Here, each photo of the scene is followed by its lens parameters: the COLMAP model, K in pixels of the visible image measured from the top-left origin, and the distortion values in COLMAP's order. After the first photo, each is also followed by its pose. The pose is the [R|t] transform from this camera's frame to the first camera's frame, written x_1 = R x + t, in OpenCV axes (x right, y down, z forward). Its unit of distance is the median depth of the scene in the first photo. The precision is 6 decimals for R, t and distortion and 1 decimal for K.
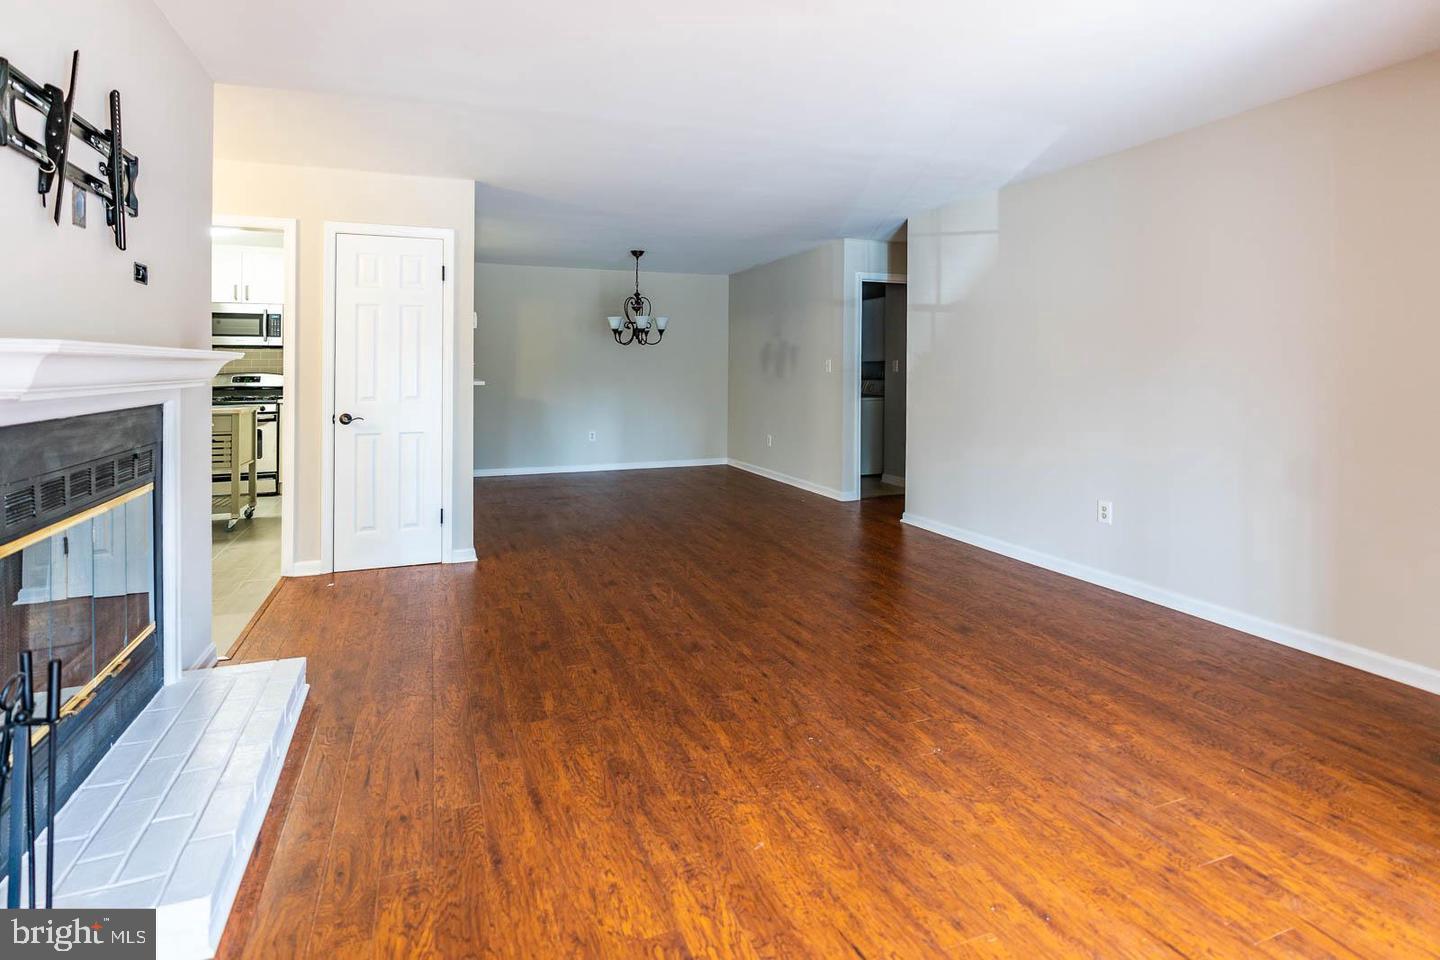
lens RADIAL K [[684.1, 0, 649.6], [0, 684.1, 365.5], [0, 0, 1]] dist [-0.003757, -0.000001]
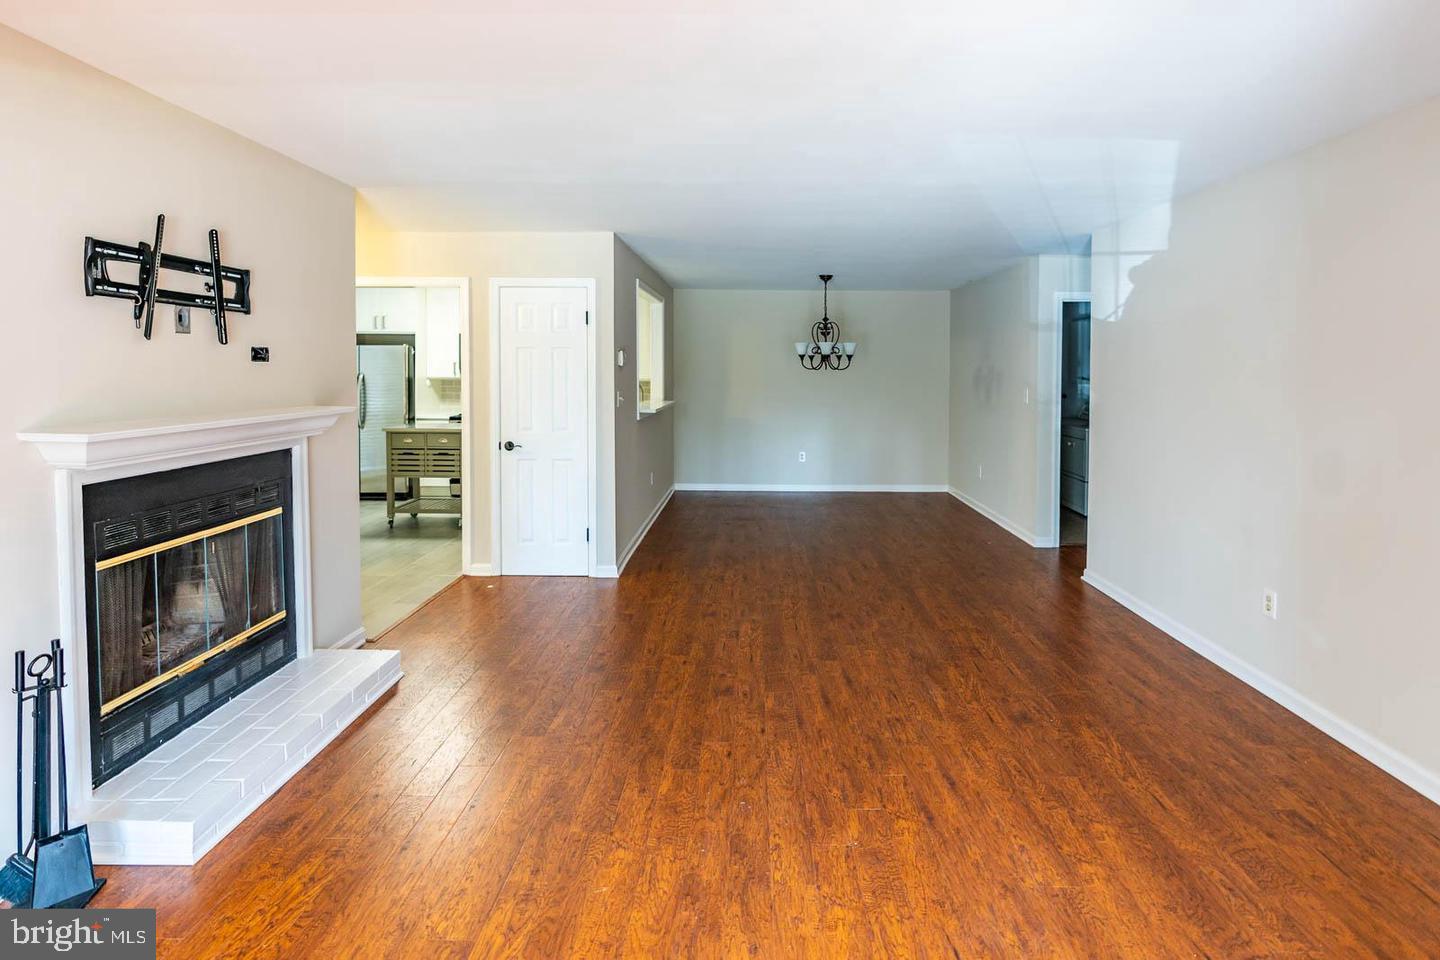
lens RADIAL K [[688.8, 0, 720.4], [0, 688.8, 379.0], [0, 0, 1]] dist [-0.004208, 0.001109]
pose [[0.940134, 0.006861, -0.340736, 0.477828], [-0.000955, 0.999846, 0.017495, -0.092392], [0.340804, -0.016122, 0.939996, 0.026607]]
